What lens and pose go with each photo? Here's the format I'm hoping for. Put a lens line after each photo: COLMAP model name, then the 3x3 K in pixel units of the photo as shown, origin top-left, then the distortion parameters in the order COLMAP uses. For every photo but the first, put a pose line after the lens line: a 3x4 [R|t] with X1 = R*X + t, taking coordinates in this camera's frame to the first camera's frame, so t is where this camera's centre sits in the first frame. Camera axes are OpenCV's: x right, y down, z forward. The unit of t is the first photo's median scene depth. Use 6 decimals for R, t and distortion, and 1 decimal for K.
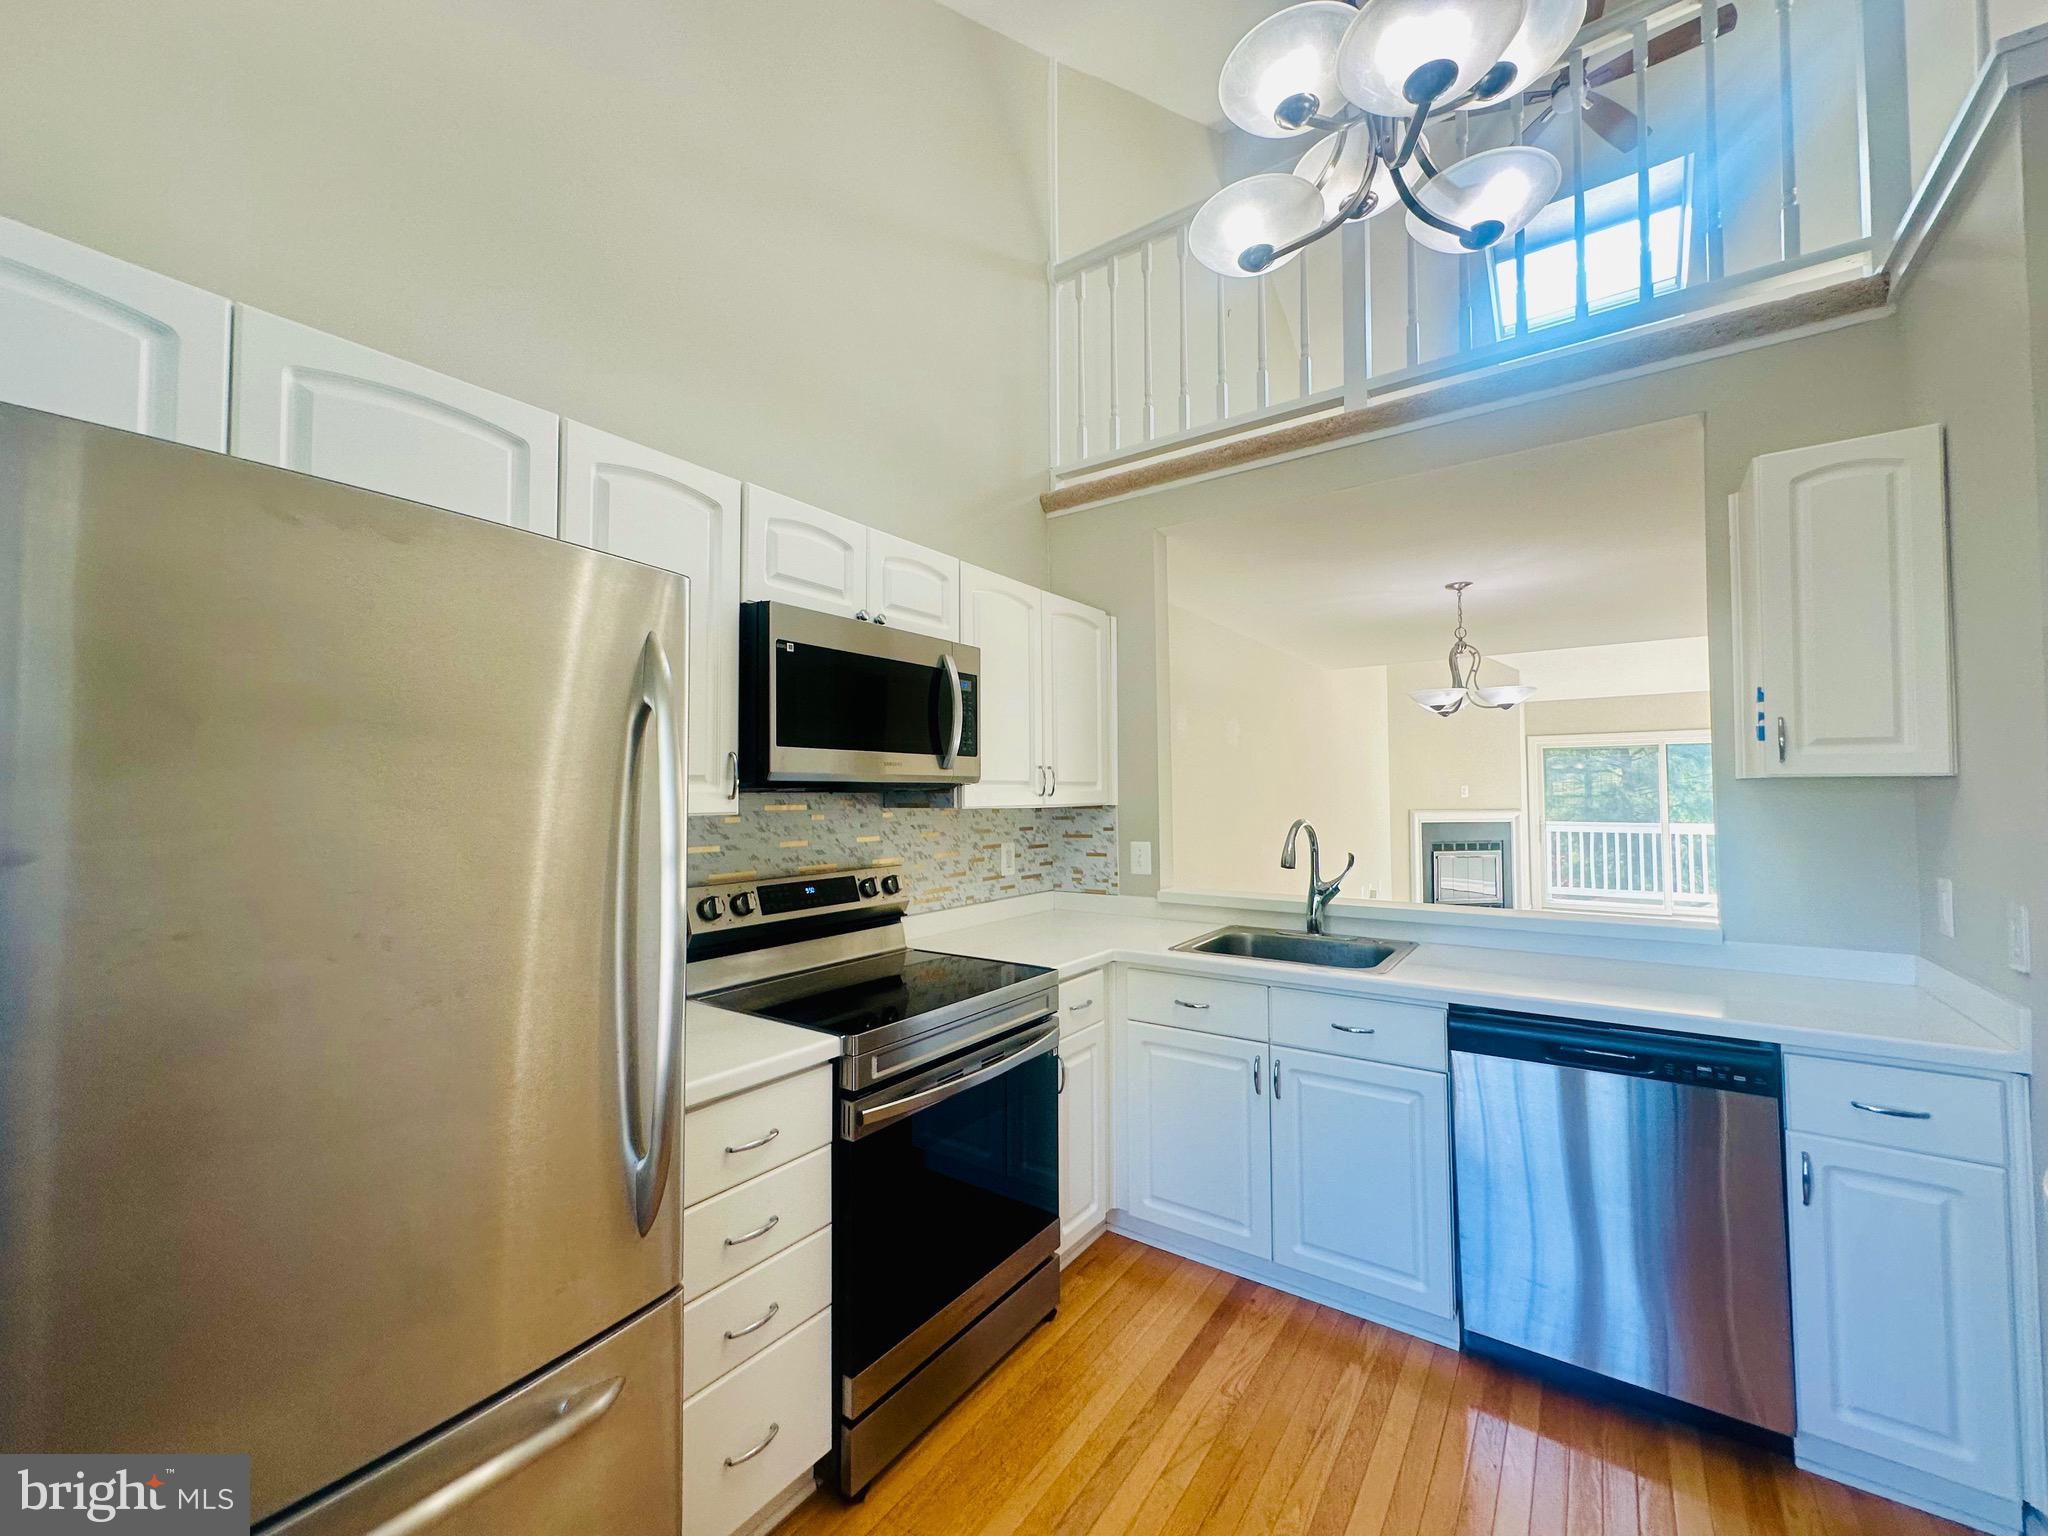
lens RADIAL K [[817.8, 0, 1025.1], [0, 817.8, 764.8], [0, 0, 1]] dist [-0.002623, 0.000791]
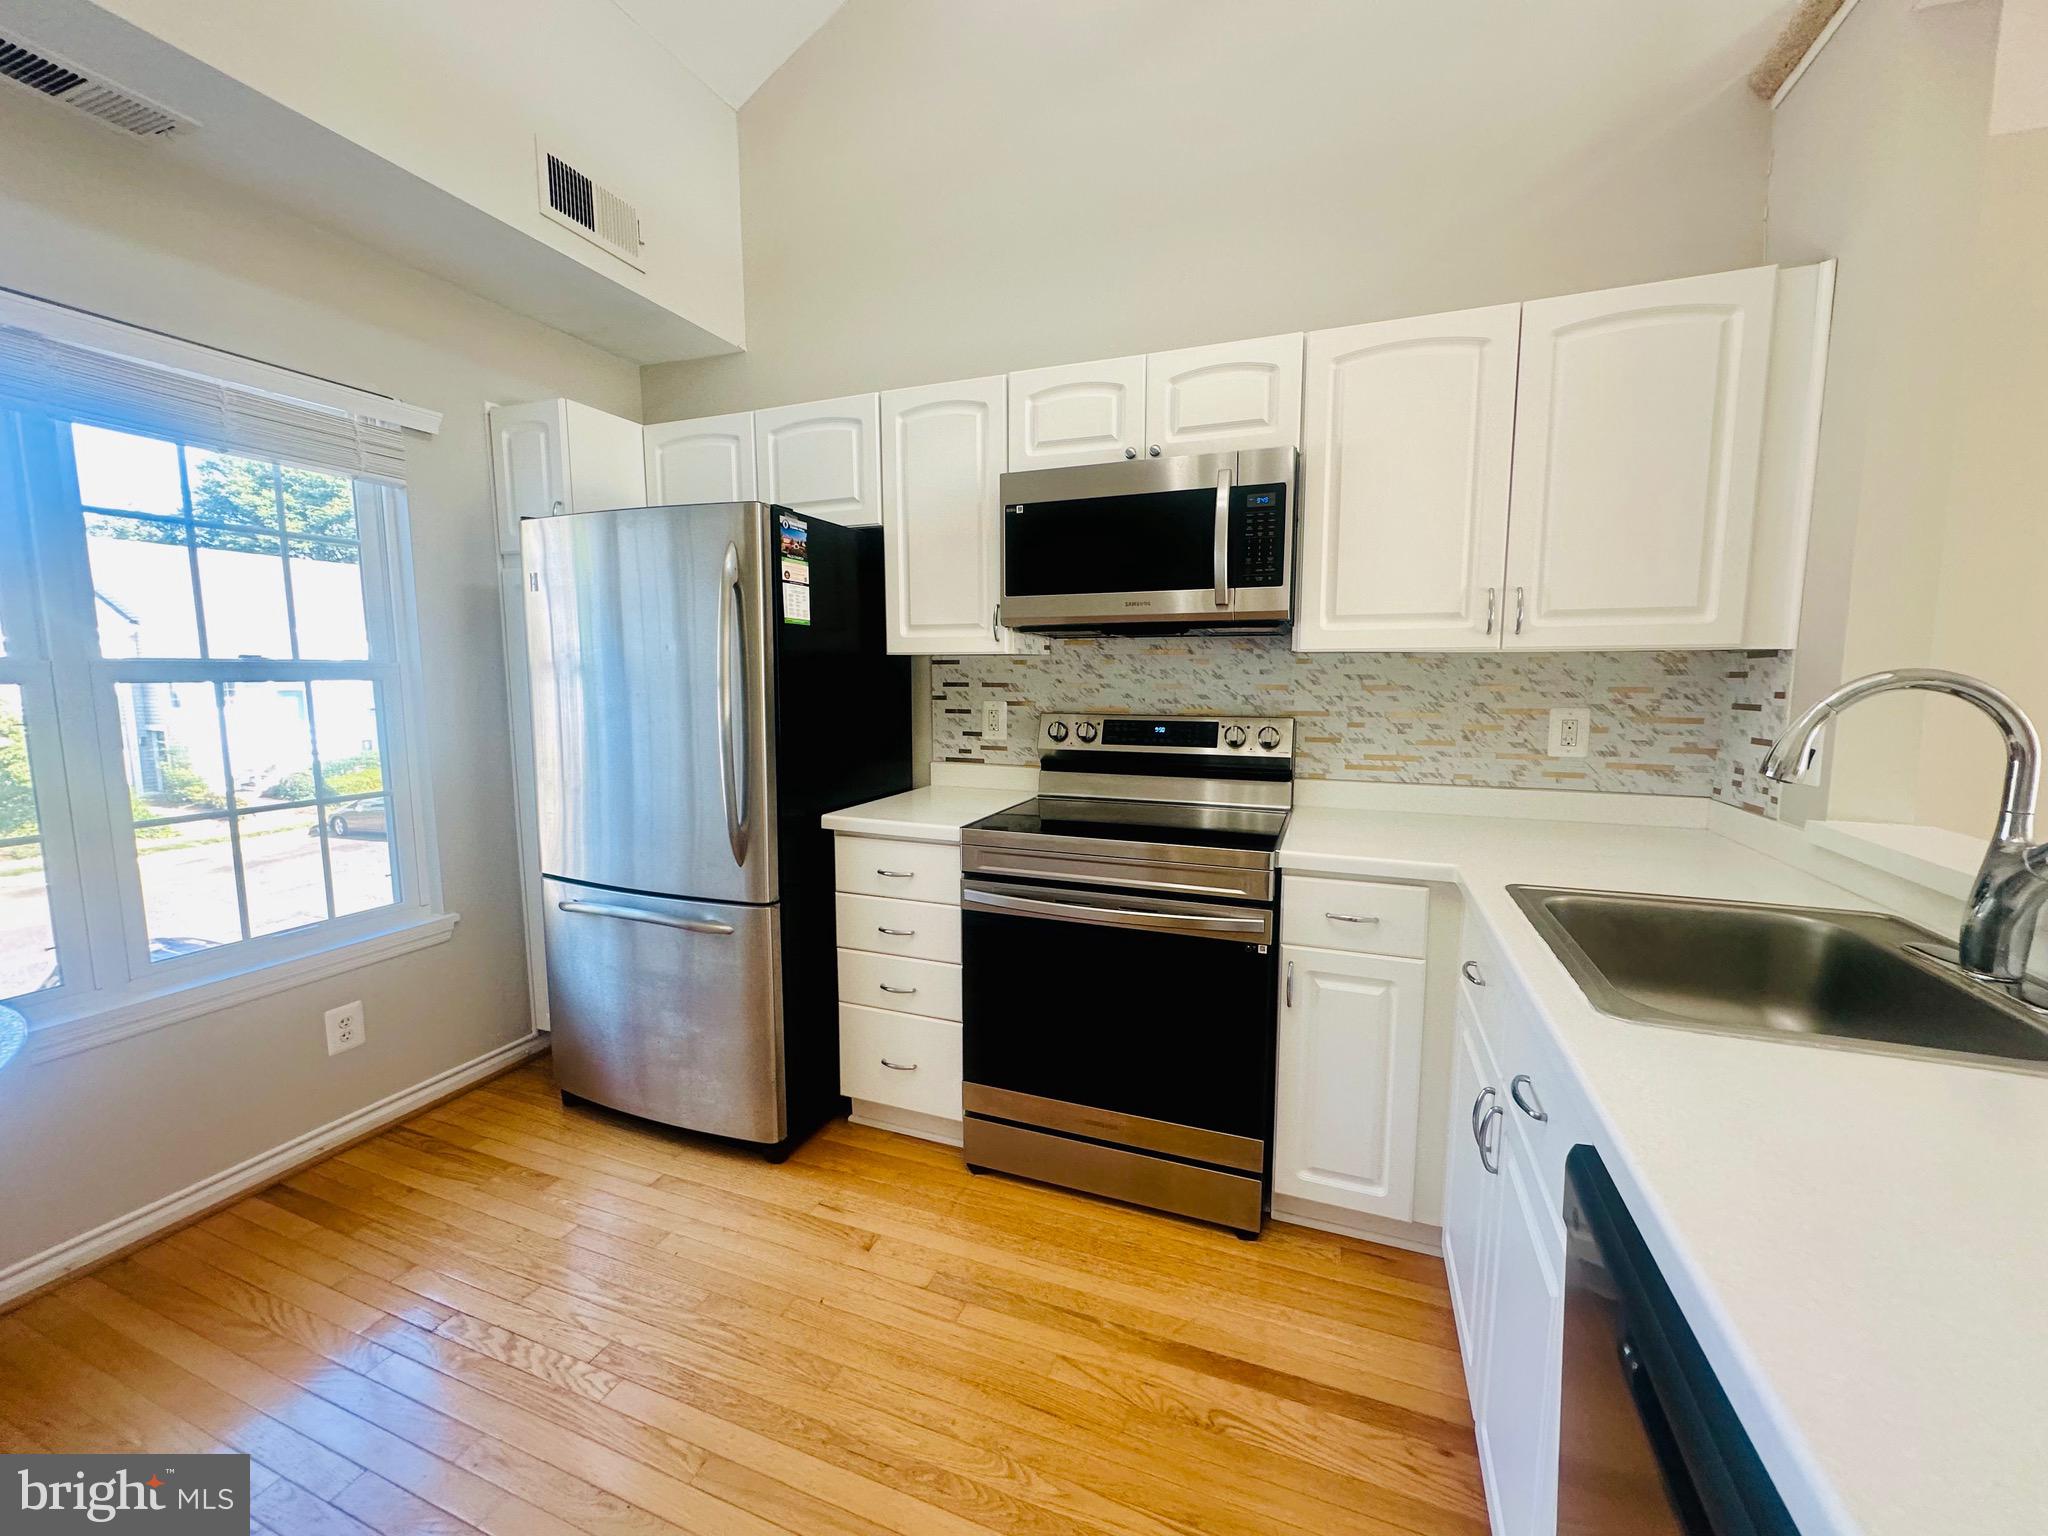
lens RADIAL K [[817.8, 0, 1025.1], [0, 817.8, 764.8], [0, 0, 1]] dist [-0.002623, 0.000791]
pose [[0.241196, 0.117749, -0.963307, 0.647489], [0.034364, 0.990953, 0.129733, 0.049271], [0.969868, -0.064395, 0.234968, 0.517546]]
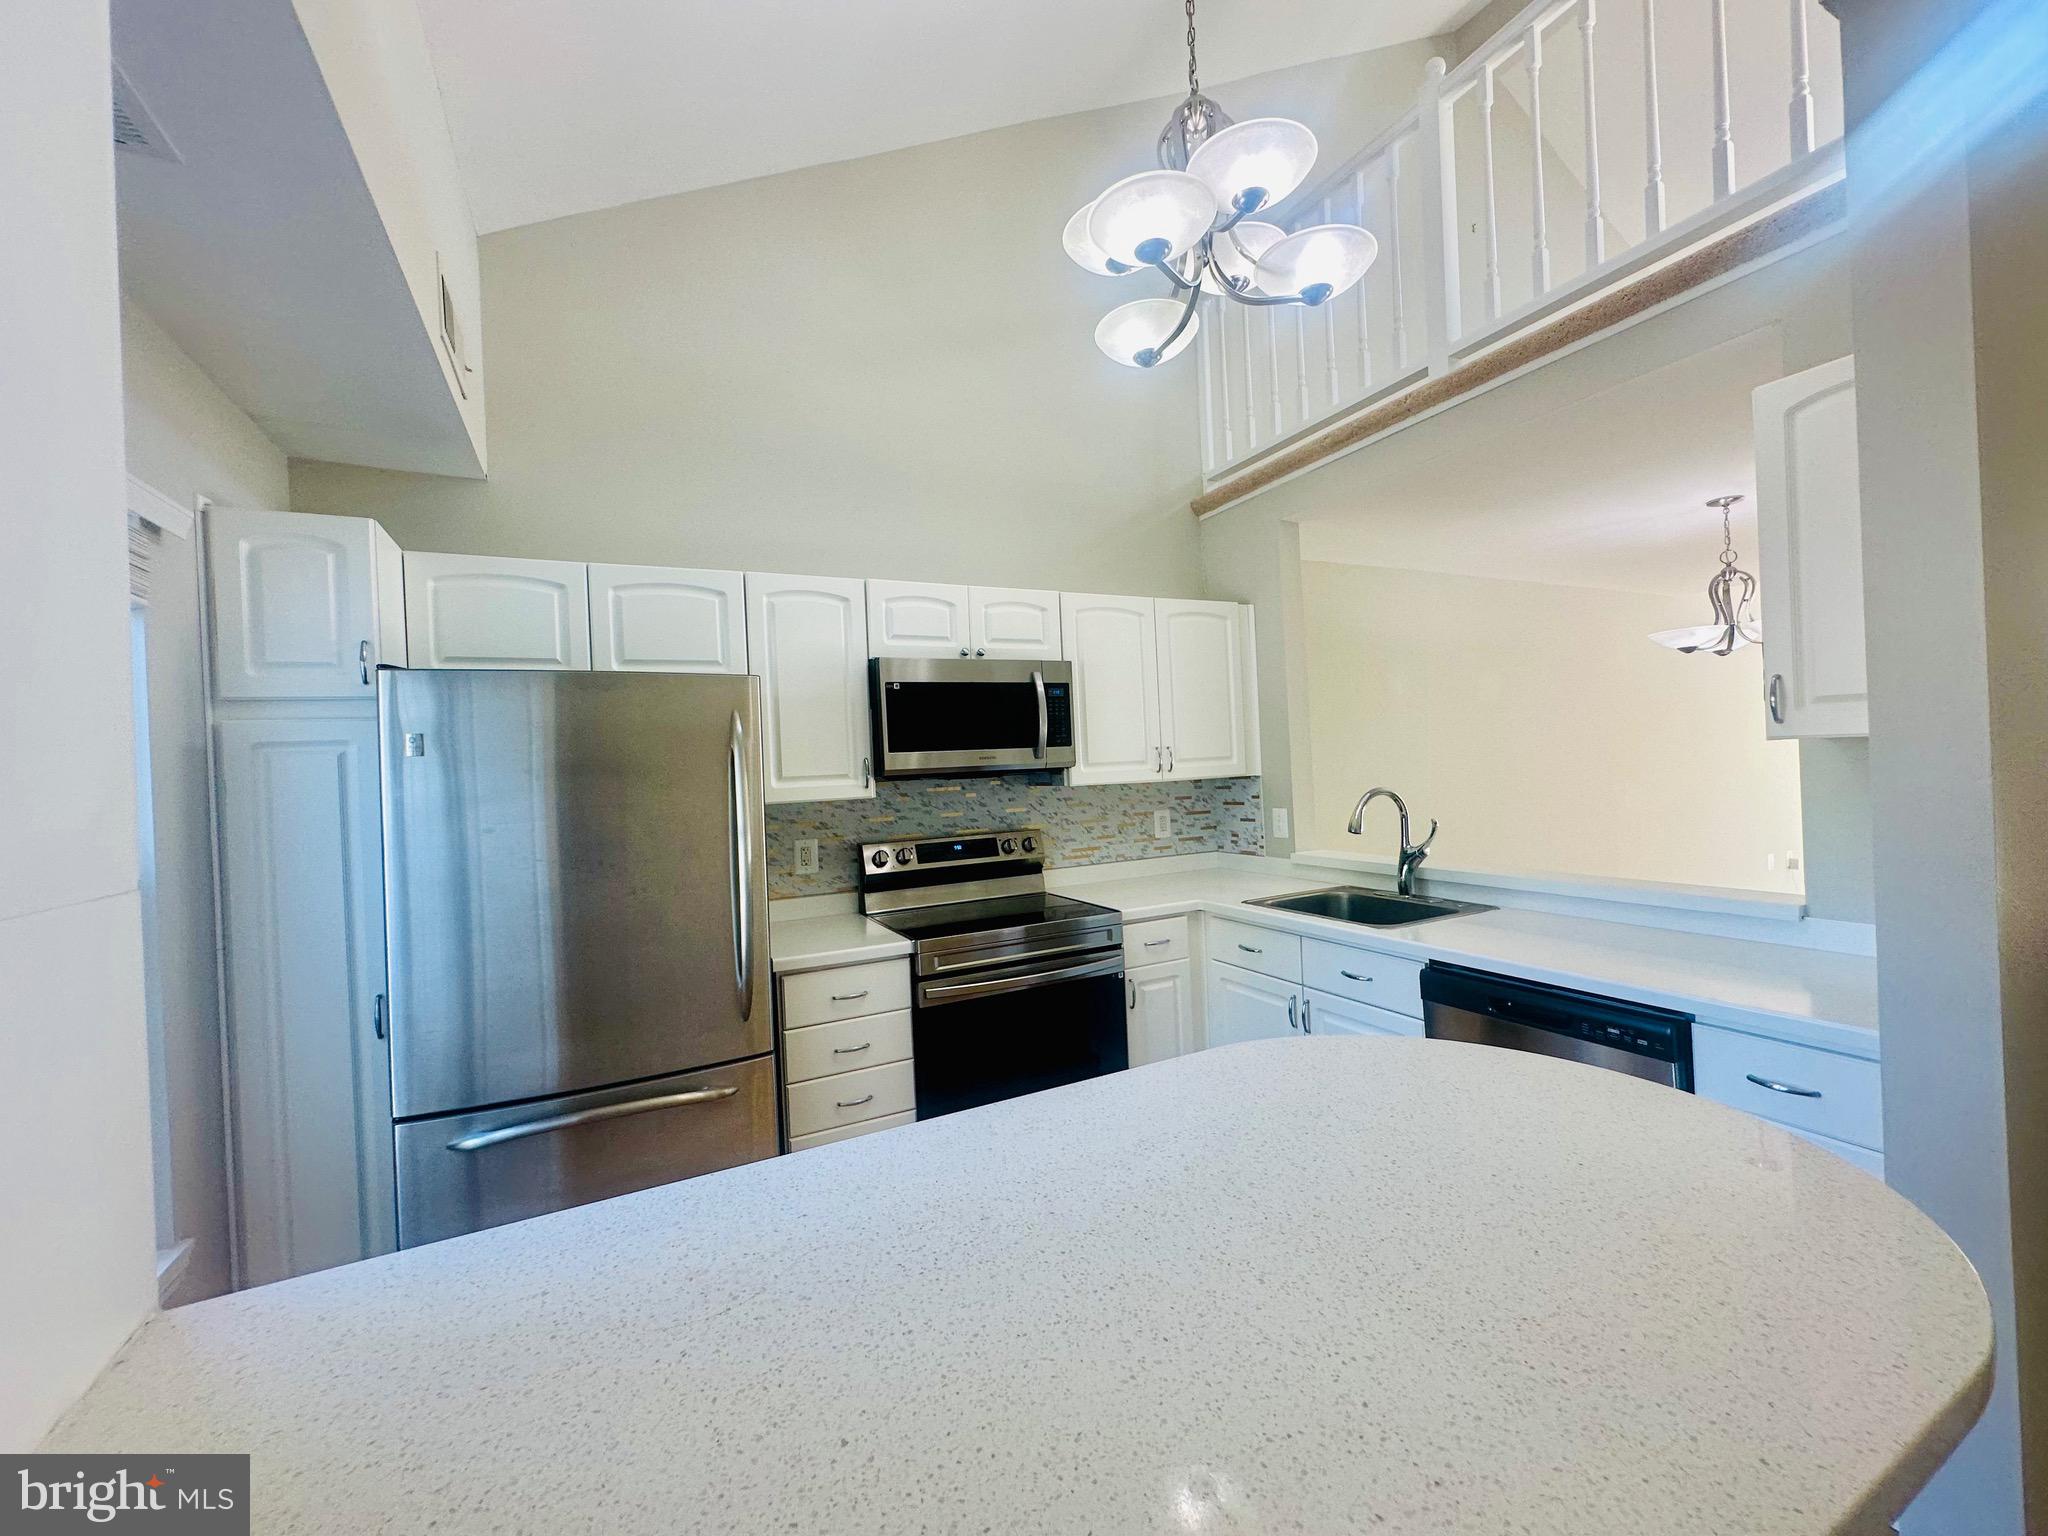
lens RADIAL K [[817.8, 0, 1025.1], [0, 817.8, 764.8], [0, 0, 1]] dist [-0.002623, 0.000791]
pose [[0.881932, -0.034170, -0.470136, 0.454443], [0.056883, 0.997795, 0.034188, -0.027248], [0.467932, -0.056894, 0.881931, -0.162488]]
